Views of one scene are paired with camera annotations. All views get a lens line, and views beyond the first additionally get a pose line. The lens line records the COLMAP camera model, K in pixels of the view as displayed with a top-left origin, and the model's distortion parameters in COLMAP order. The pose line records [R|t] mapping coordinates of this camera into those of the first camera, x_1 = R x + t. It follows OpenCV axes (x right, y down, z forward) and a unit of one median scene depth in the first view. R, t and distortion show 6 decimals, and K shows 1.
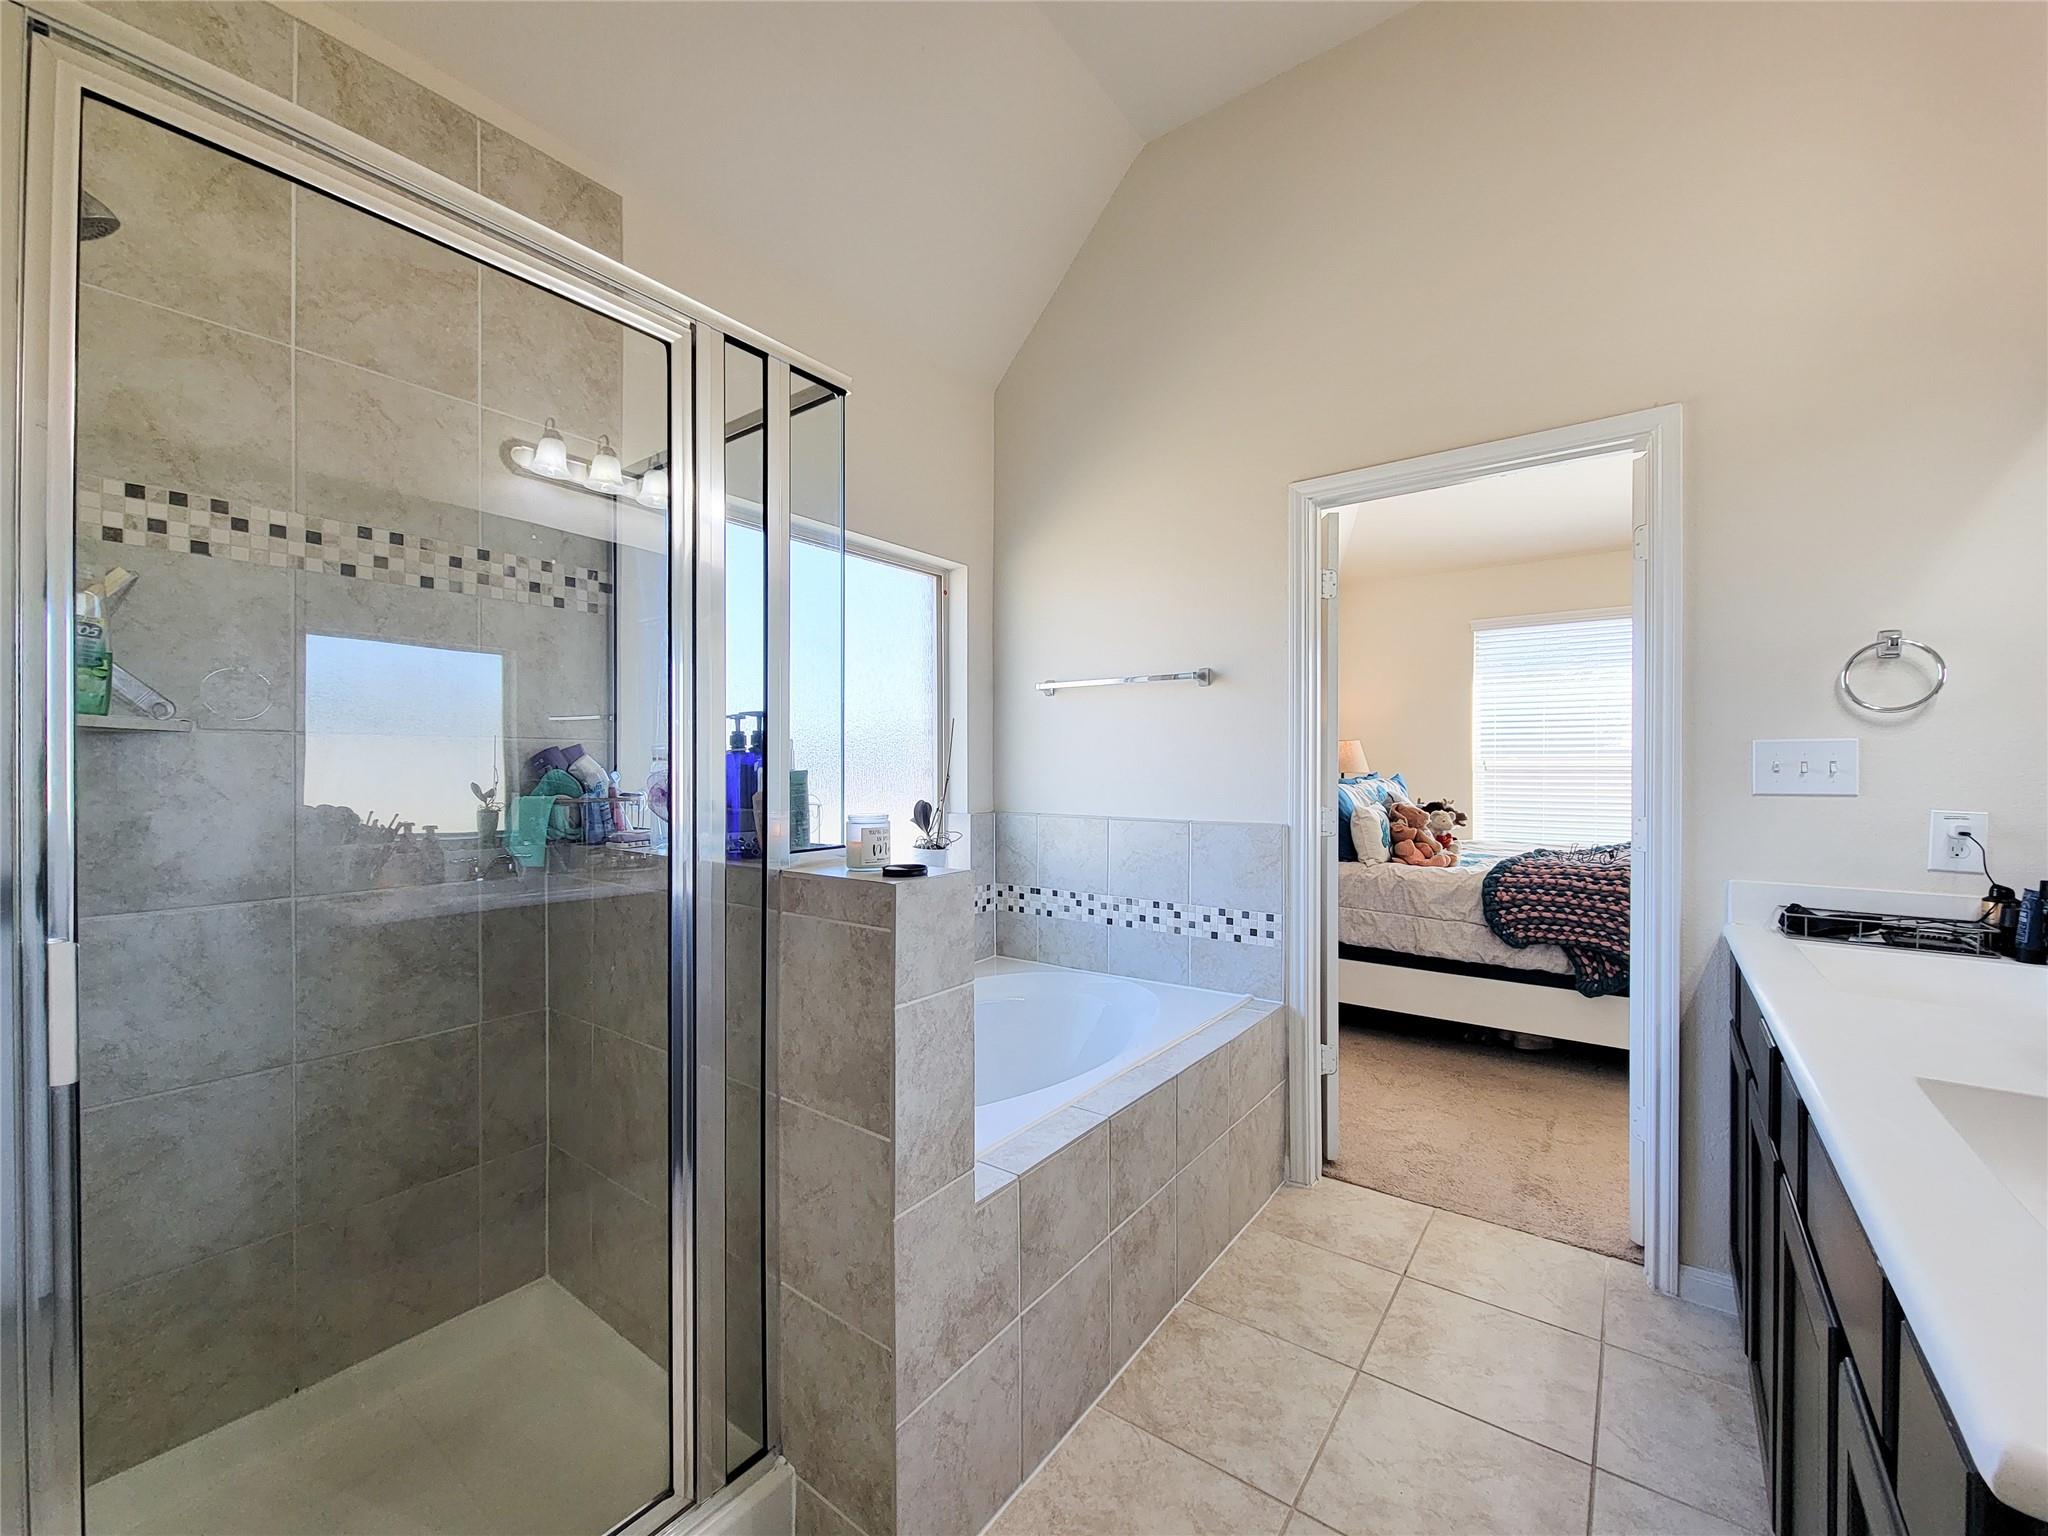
lens RADIAL K [[843.5, 0, 1024.6], [0, 843.5, 771.7], [0, 0, 1]] dist [0.007169, -0.004552]
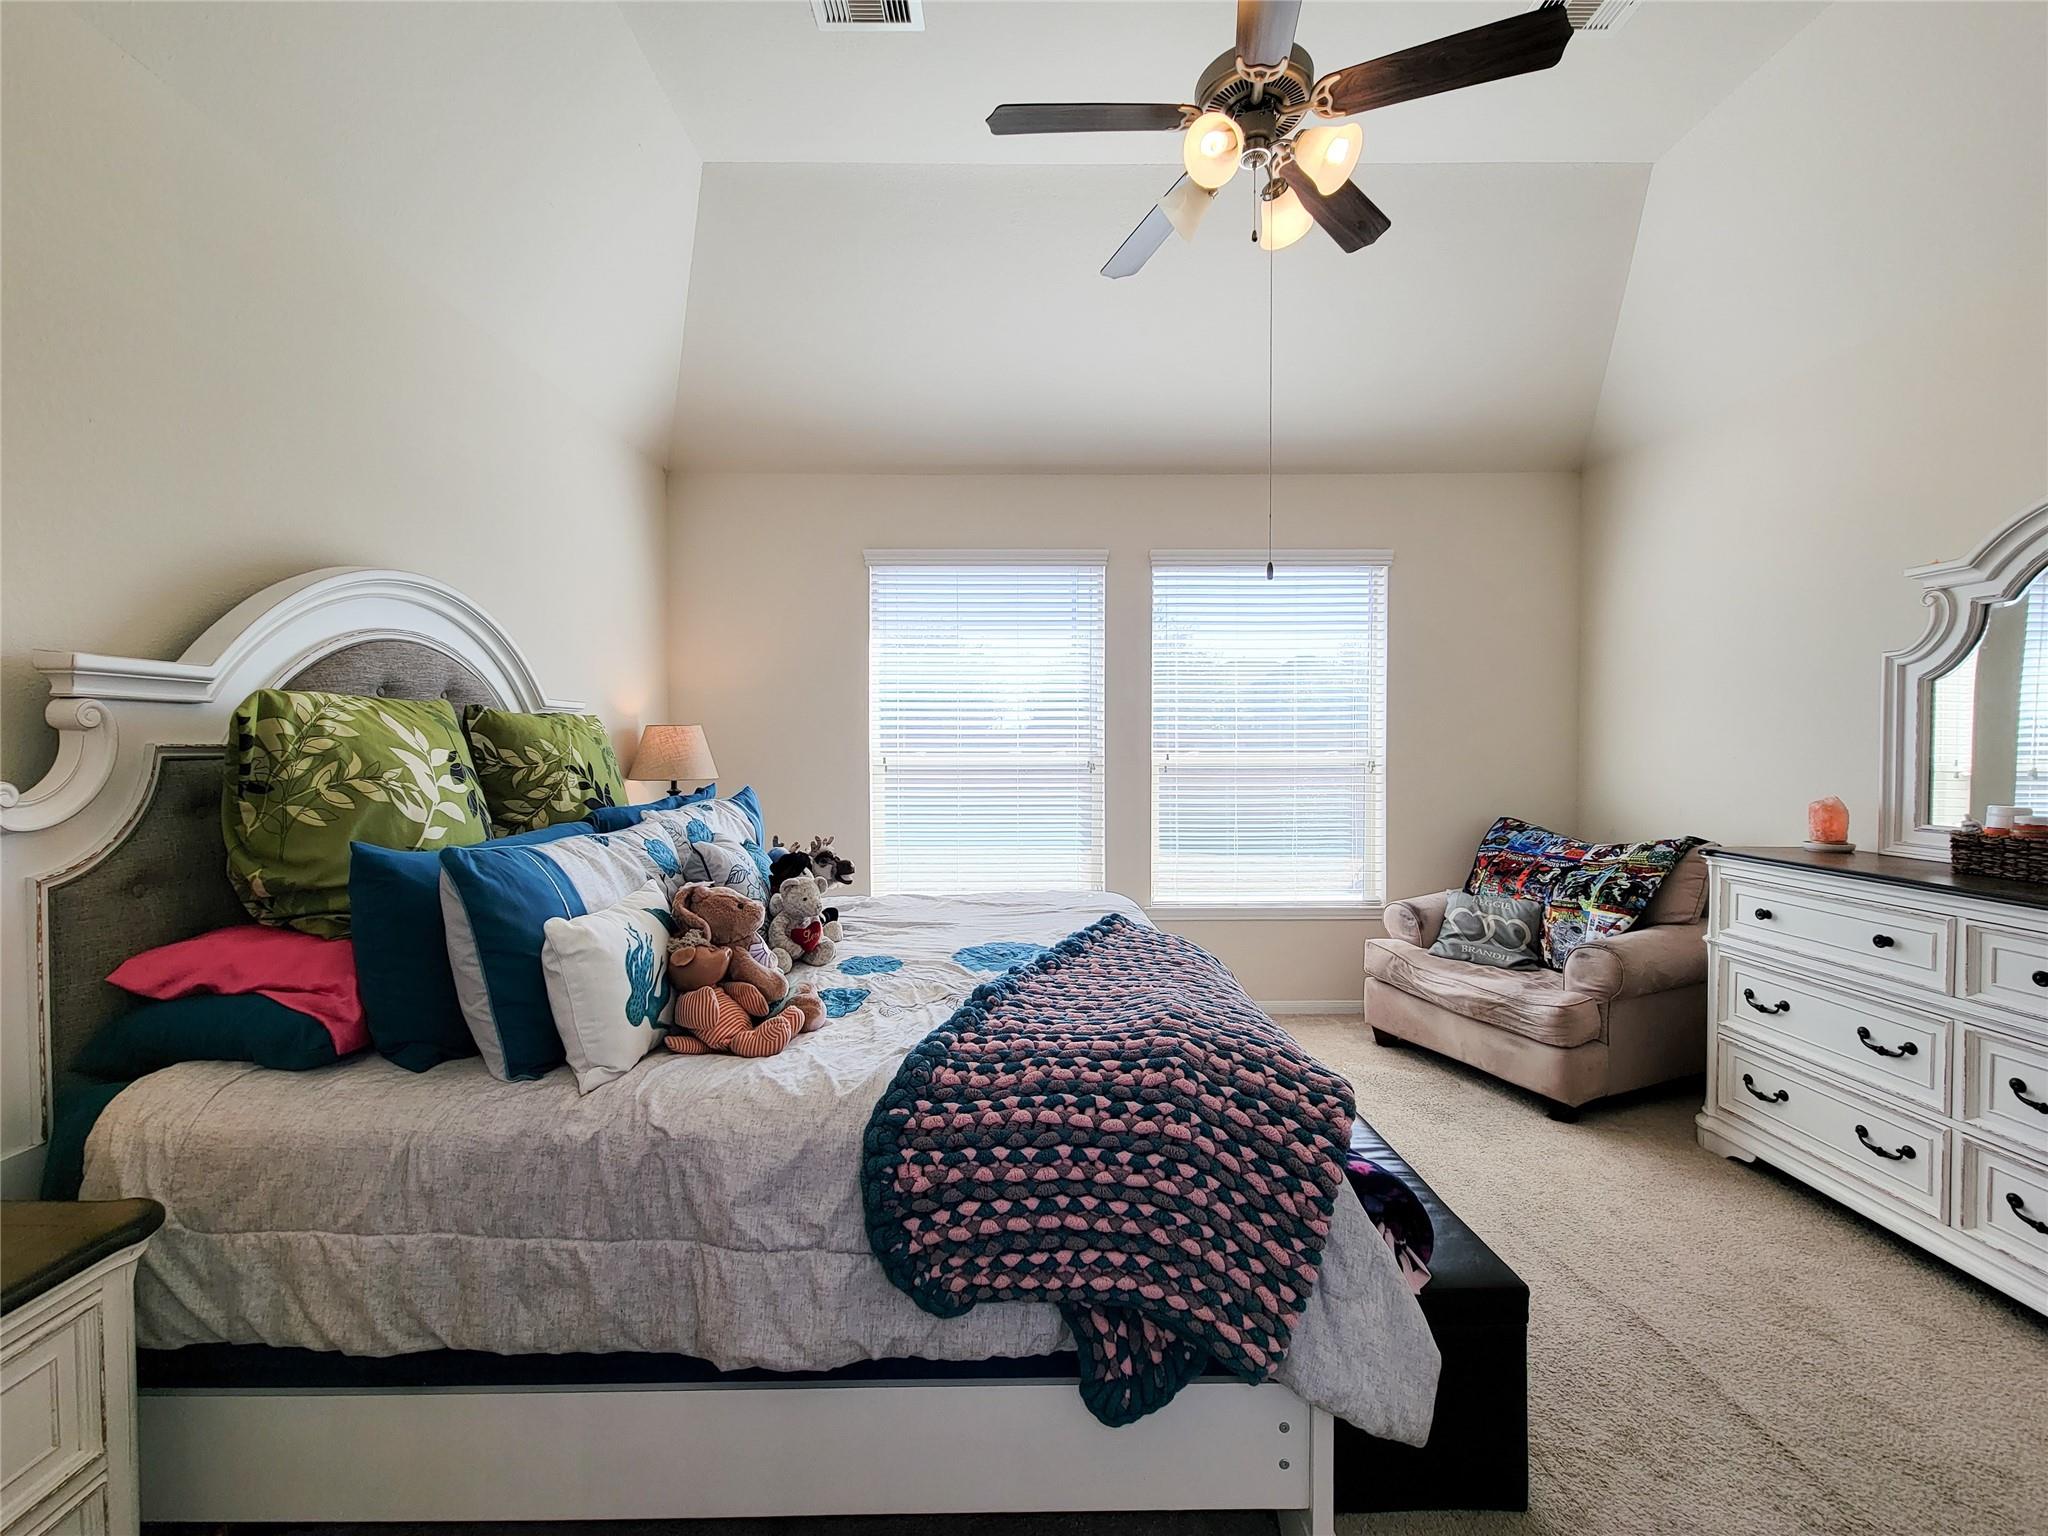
lens RADIAL K [[843.5, 0, 1025.2], [0, 843.5, 765.7], [0, 0, 1]] dist [0.007169, -0.004552]
pose [[0.793452, -0.016865, 0.608399, 0.391267], [0.006263, 0.999789, 0.019545, -0.037475], [-0.608600, -0.011698, 0.793391, 0.693539]]
